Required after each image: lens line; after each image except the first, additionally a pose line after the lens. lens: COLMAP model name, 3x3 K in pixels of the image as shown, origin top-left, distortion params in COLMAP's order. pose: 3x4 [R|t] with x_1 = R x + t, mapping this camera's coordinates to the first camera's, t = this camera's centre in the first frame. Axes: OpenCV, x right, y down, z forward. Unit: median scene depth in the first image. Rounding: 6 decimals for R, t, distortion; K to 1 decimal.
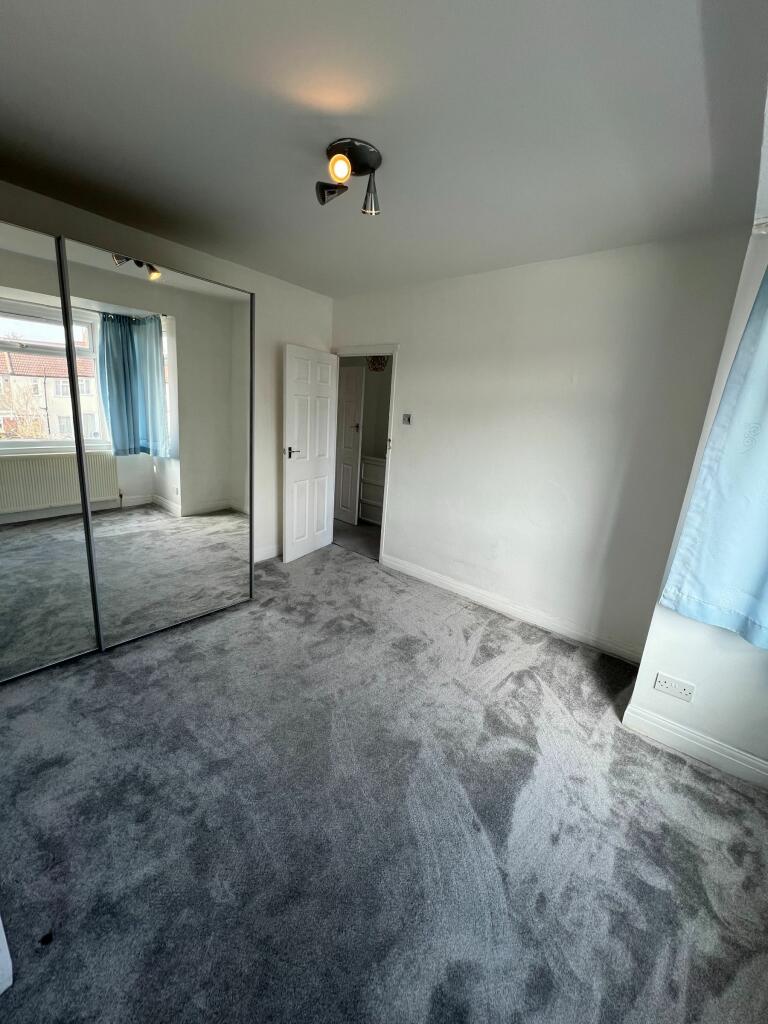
lens RADIAL K [[410.4, 0, 382.7], [0, 410.4, 510.8], [0, 0, 1]] dist [-0.006047, 0.001554]
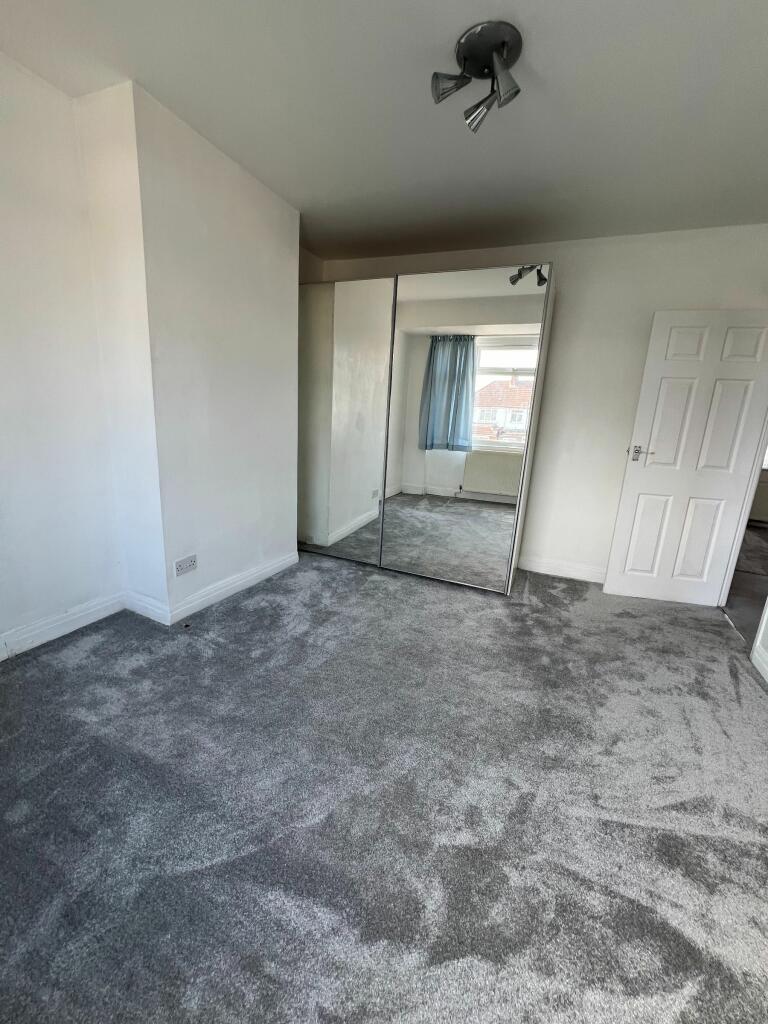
lens RADIAL K [[410.4, 0, 383.1], [0, 410.4, 510.1], [0, 0, 1]] dist [-0.006047, 0.001554]
pose [[0.279386, 0.167662, -0.945427, 0.489571], [-0.264700, 0.959931, 0.092012, 0.019960], [0.922972, 0.224548, 0.312571, 0.434890]]
